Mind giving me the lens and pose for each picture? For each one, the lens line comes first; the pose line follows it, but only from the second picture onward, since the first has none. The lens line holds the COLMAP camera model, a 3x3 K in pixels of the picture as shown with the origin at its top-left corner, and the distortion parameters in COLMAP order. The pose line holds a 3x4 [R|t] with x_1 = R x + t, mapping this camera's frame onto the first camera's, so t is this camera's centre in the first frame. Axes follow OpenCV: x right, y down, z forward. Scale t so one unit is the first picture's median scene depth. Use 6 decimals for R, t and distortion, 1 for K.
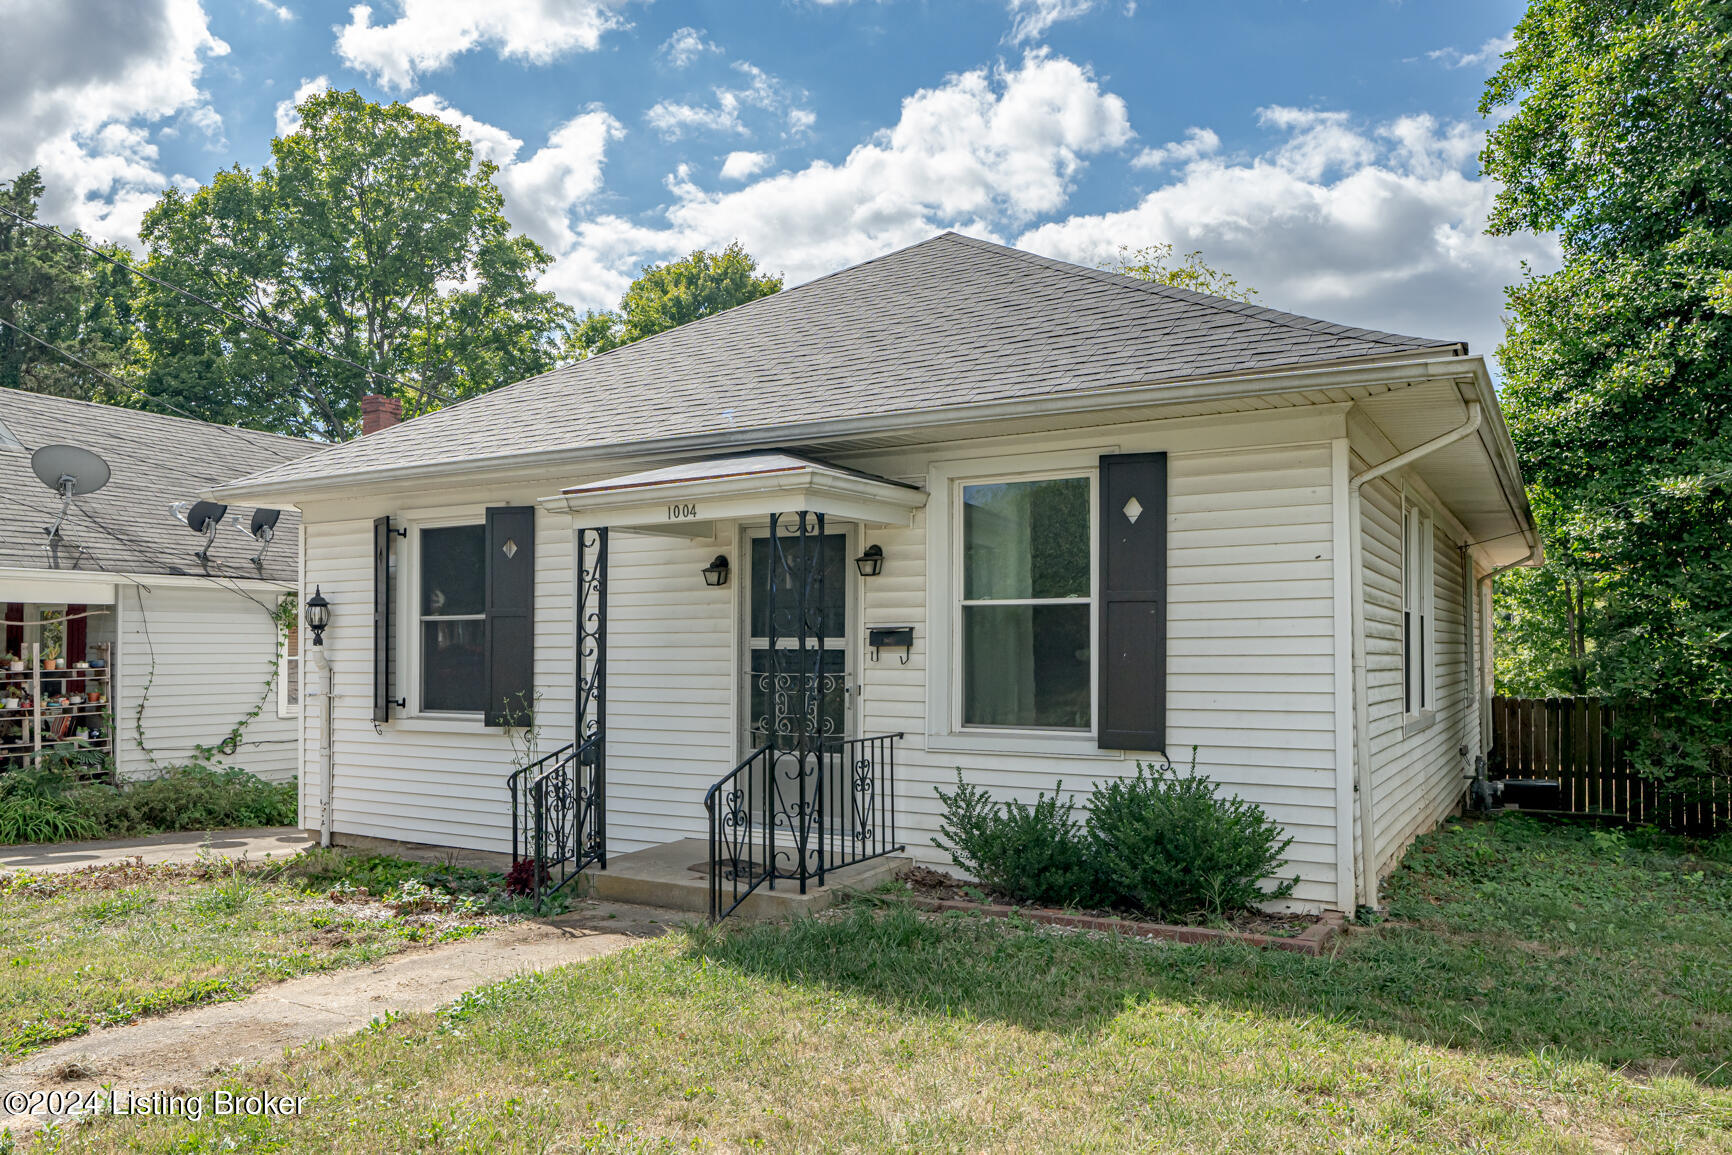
lens RADIAL K [[1241.1, 0, 819.2], [0, 1241.1, 584.5], [0, 0, 1]] dist [-0.016658, -0.001580]
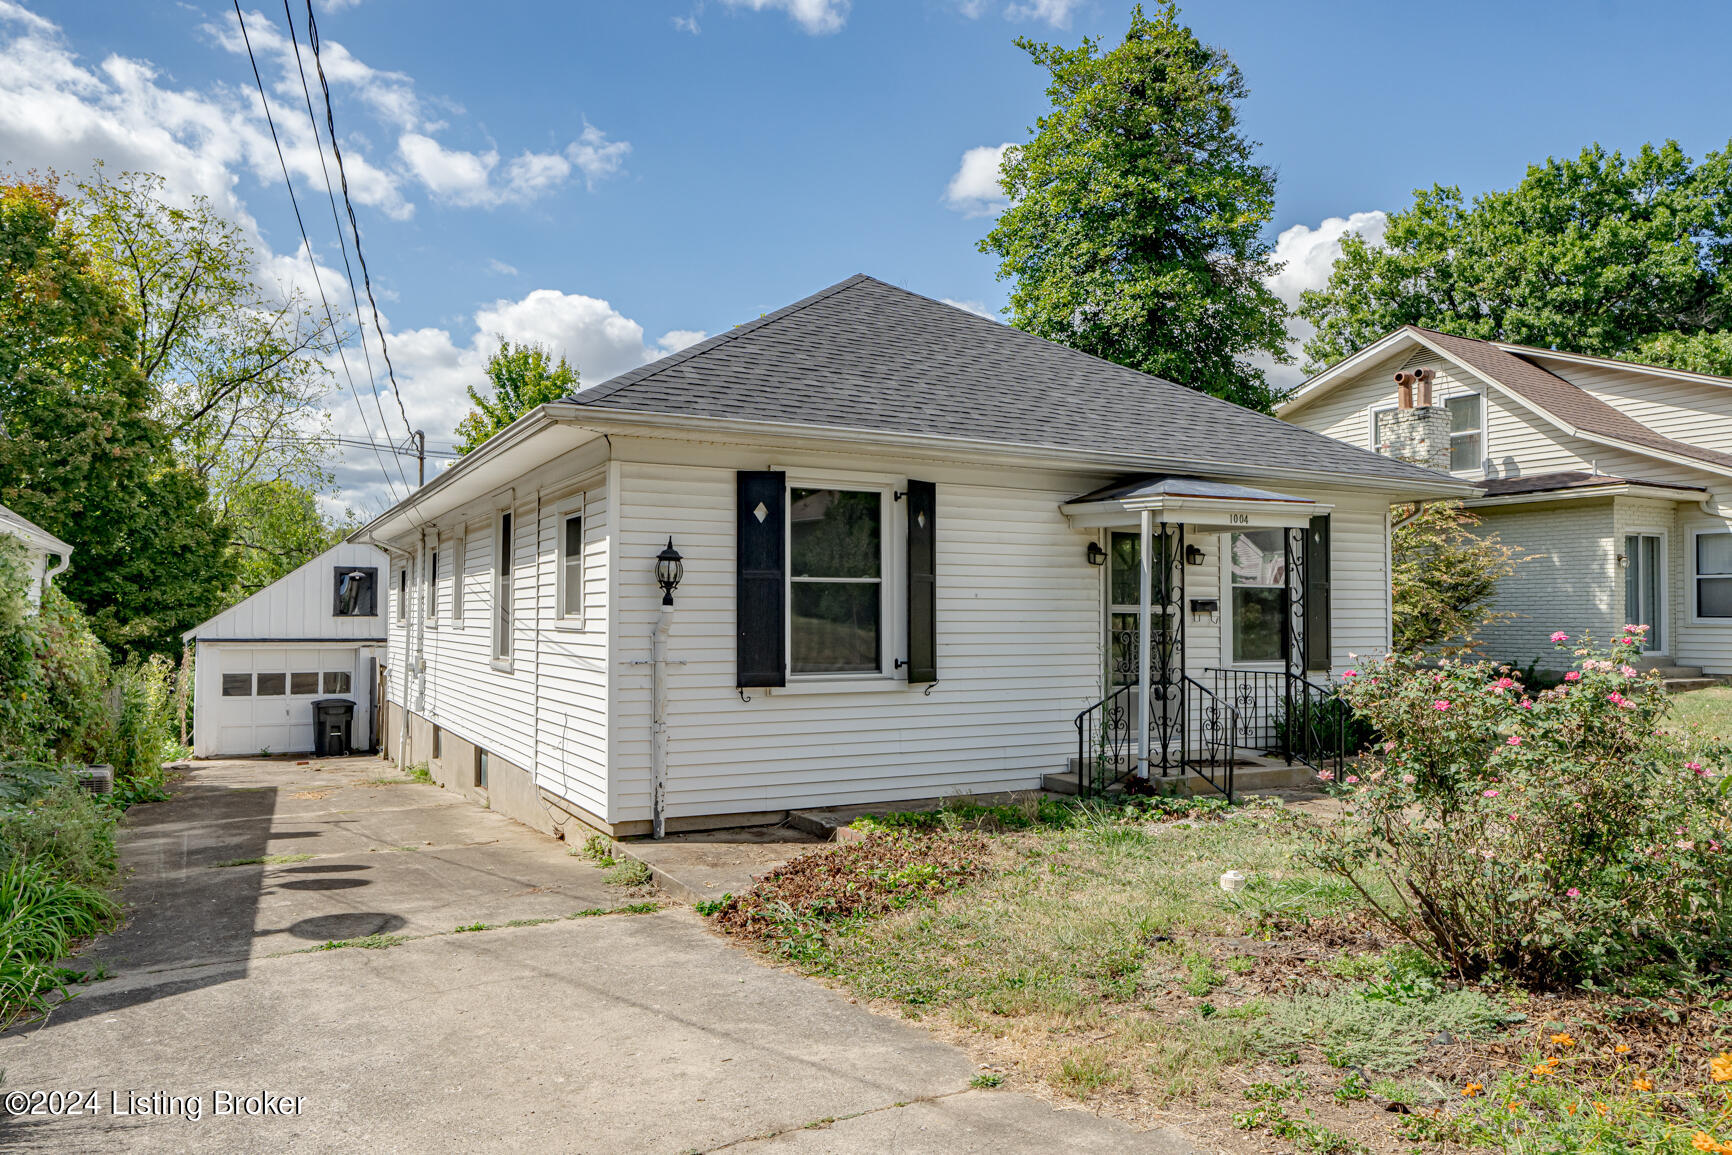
lens RADIAL K [[1196.1, 0, 875.9], [0, 1196.1, 587.3], [0, 0, 1]] dist [-0.043299, 0.041599]
pose [[0.501382, 0.024837, 0.864869, -1.319033], [-0.049874, 0.998756, 0.000231, 0.036563], [-0.863787, -0.043250, 0.501997, 0.569574]]
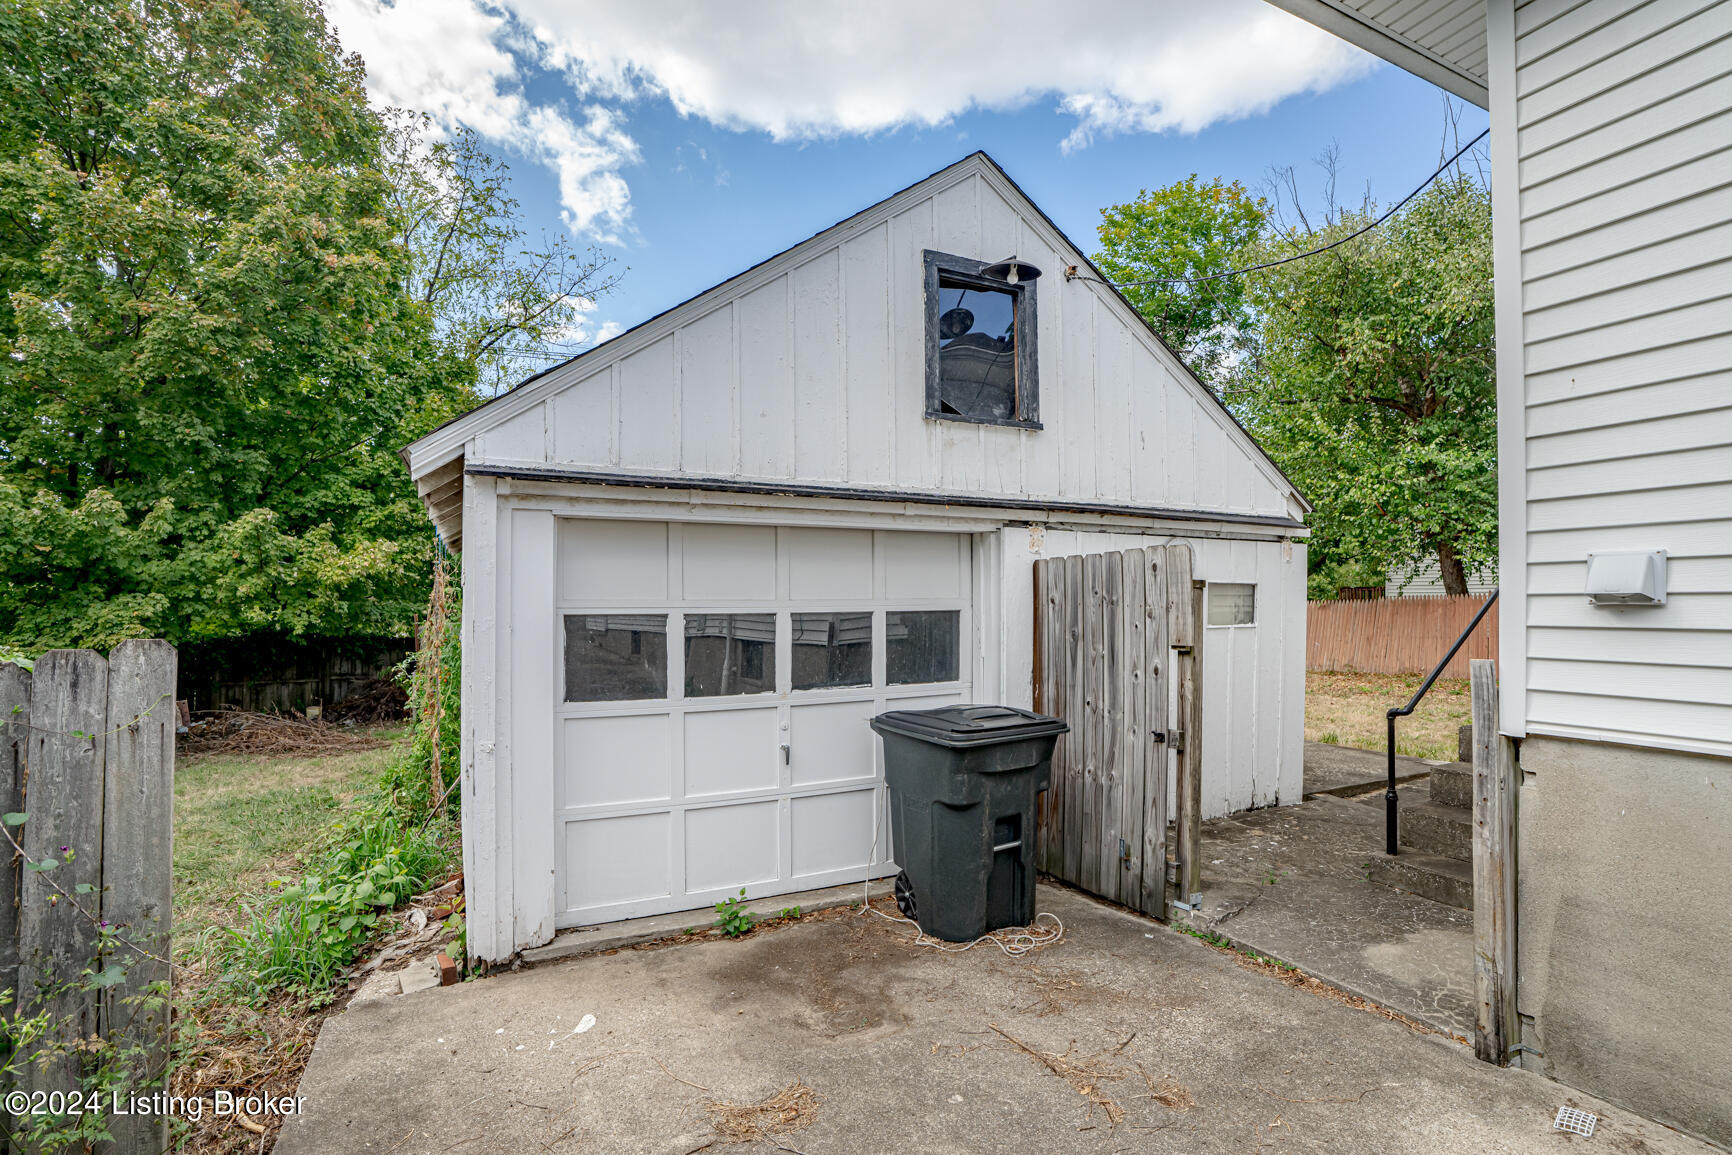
lens RADIAL K [[790.4, 0, 836.7], [0, 790.4, 577.2], [0, 0, 1]] dist [-0.011215, 0.000351]
pose [[0.566415, 0.025877, 0.823714, -0.149976], [-0.042865, 0.999079, -0.001911, 0.255014], [-0.823005, -0.034226, 0.567002, 2.575532]]
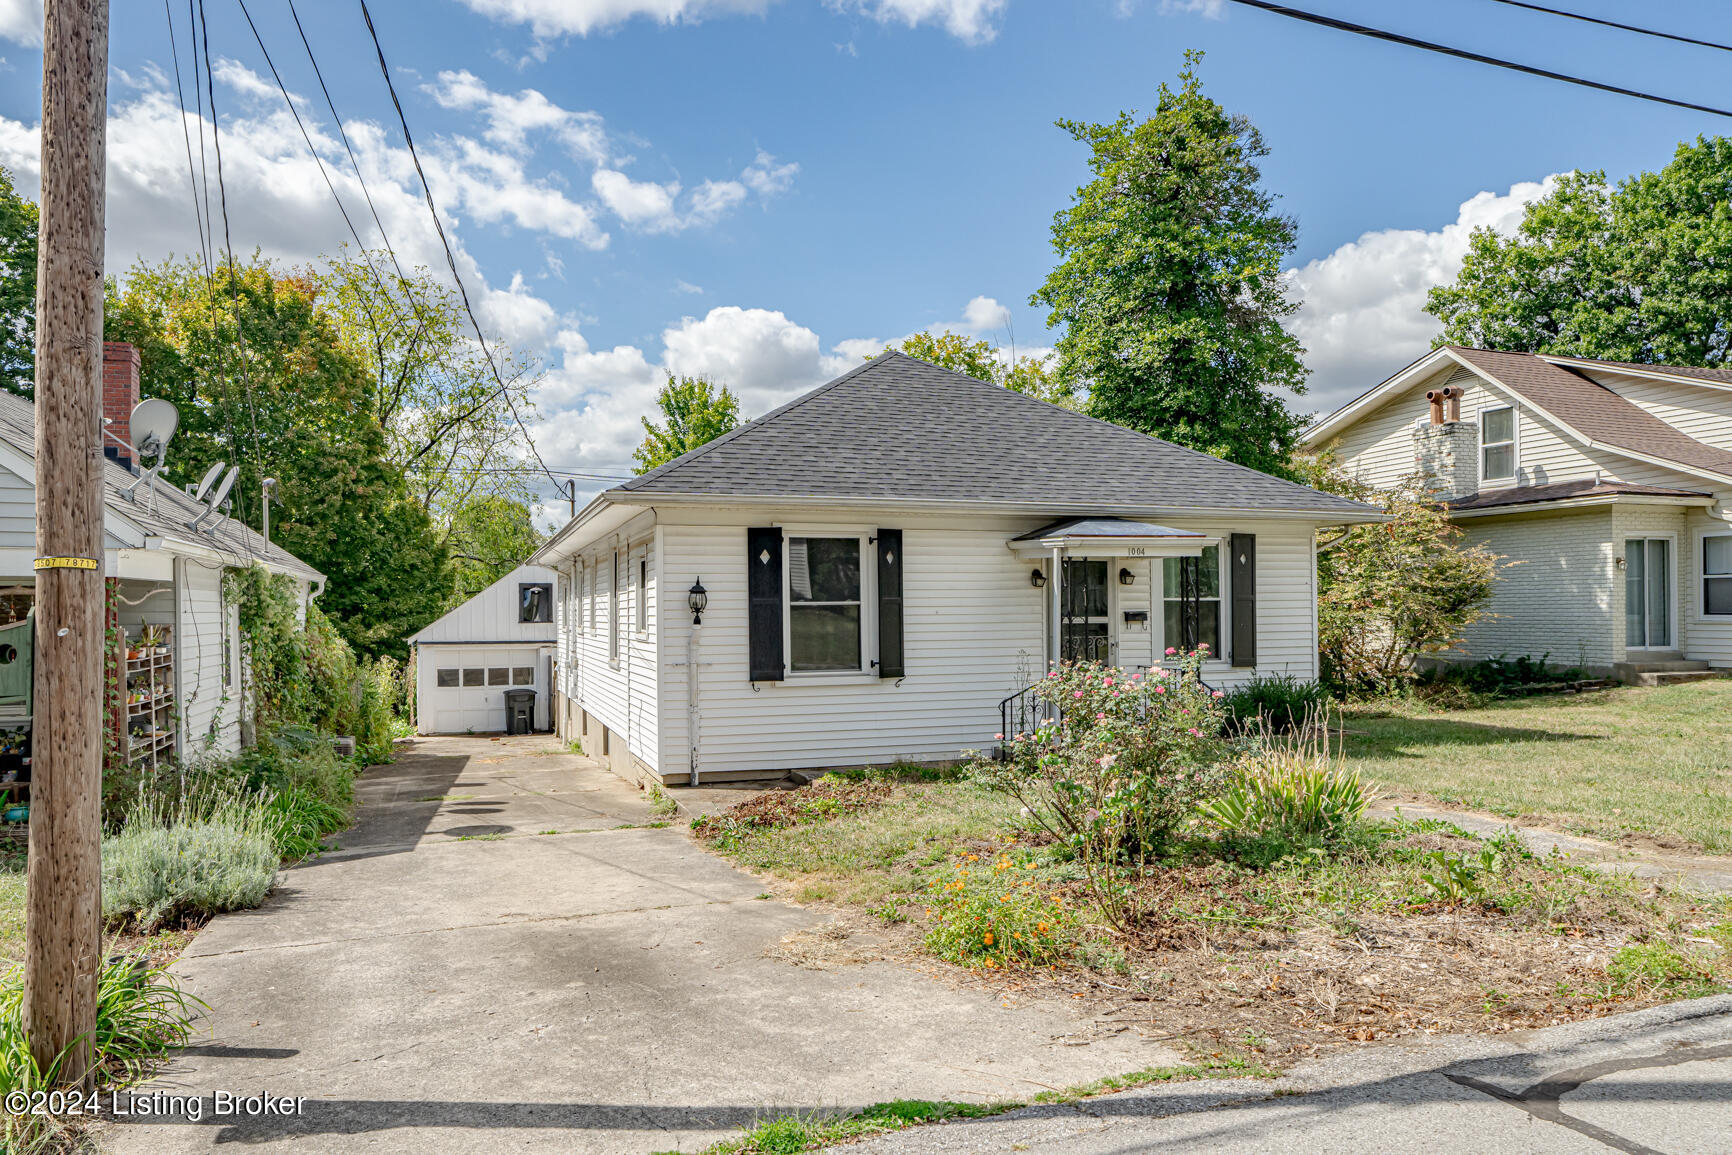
lens RADIAL K [[1166.0, 0, 855.4], [0, 1166.0, 606.1], [0, 0, 1]] dist [-0.044897, 0.036207]
pose [[0.644744, -0.000495, 0.764399, -1.498493], [-0.034396, 0.998968, 0.029658, -0.011738], [-0.763625, -0.045414, 0.644061, 0.155030]]
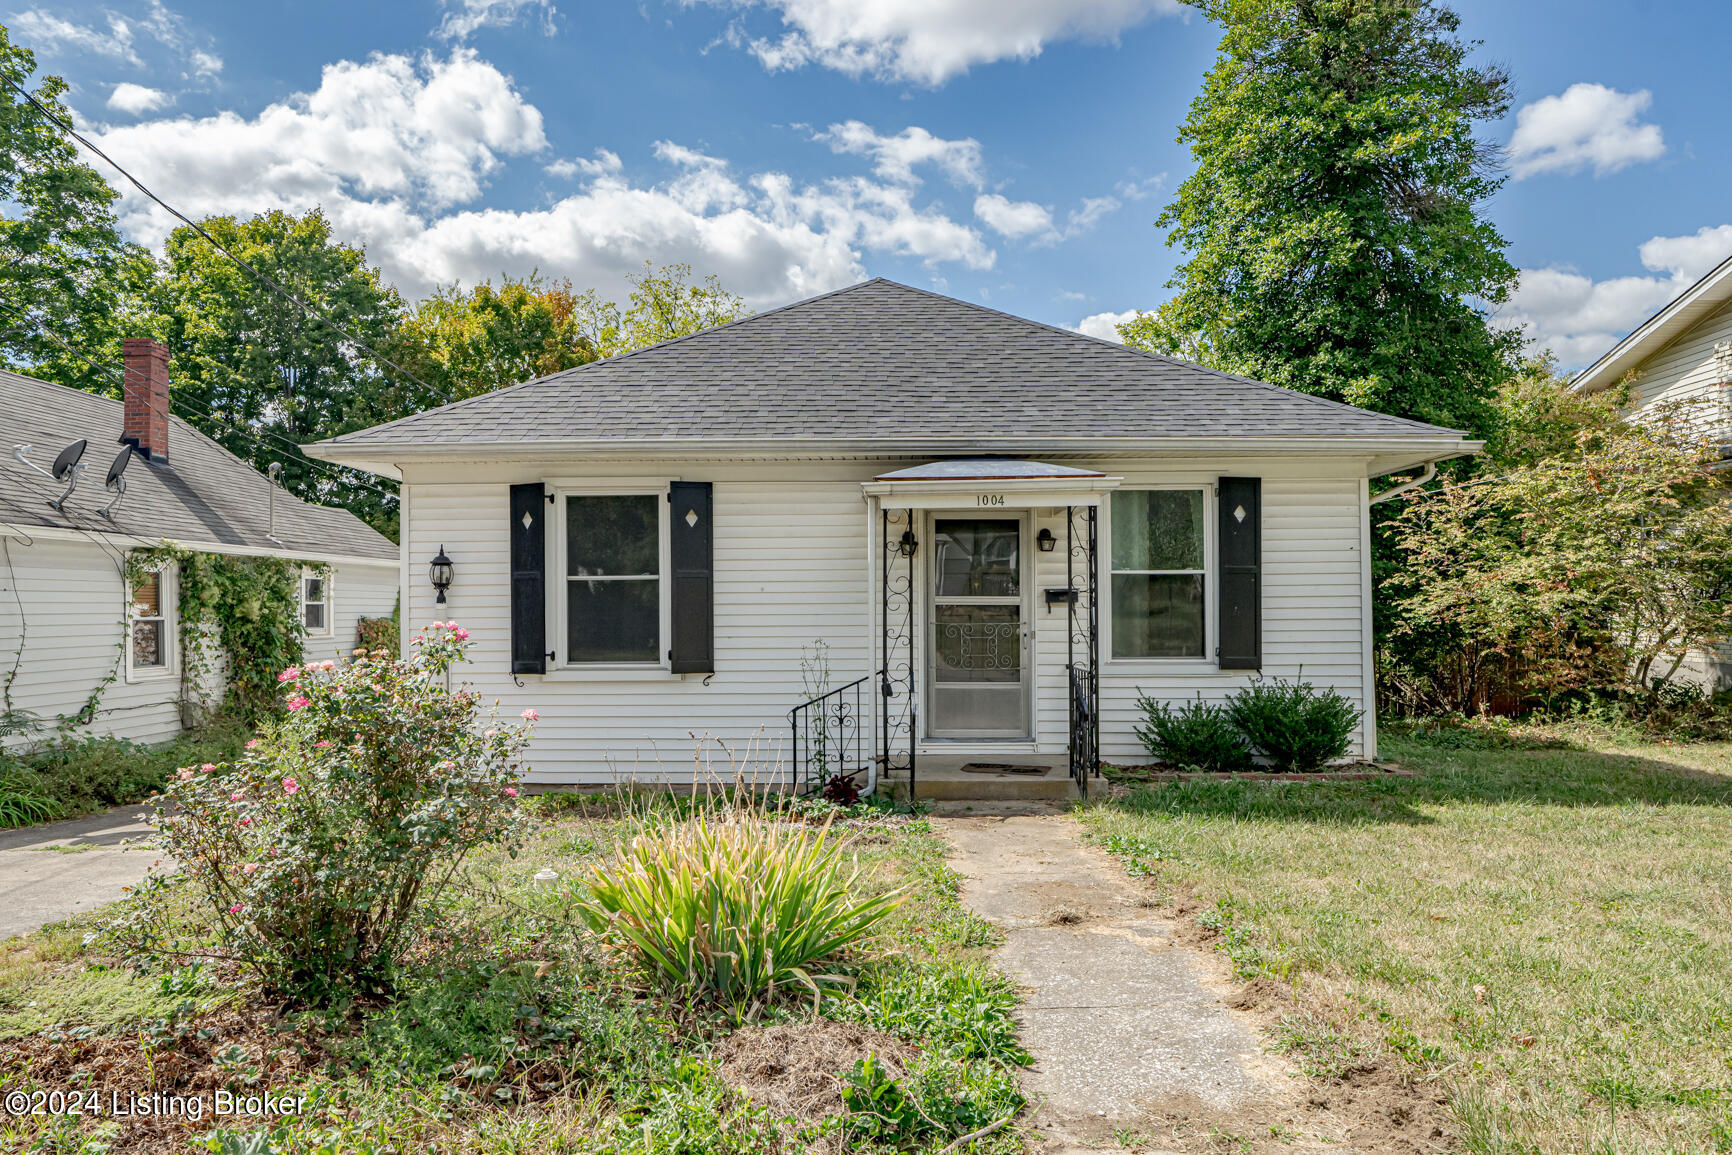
lens RADIAL K [[1093.9, 0, 859.7], [0, 1093.9, 617.4], [0, 0, 1]] dist [-0.038345, 0.001628]
pose [[0.863584, -0.006943, 0.504157, -0.700028], [-0.022876, 0.998336, 0.052935, 0.006449], [-0.503685, -0.057247, 0.861988, 0.056950]]
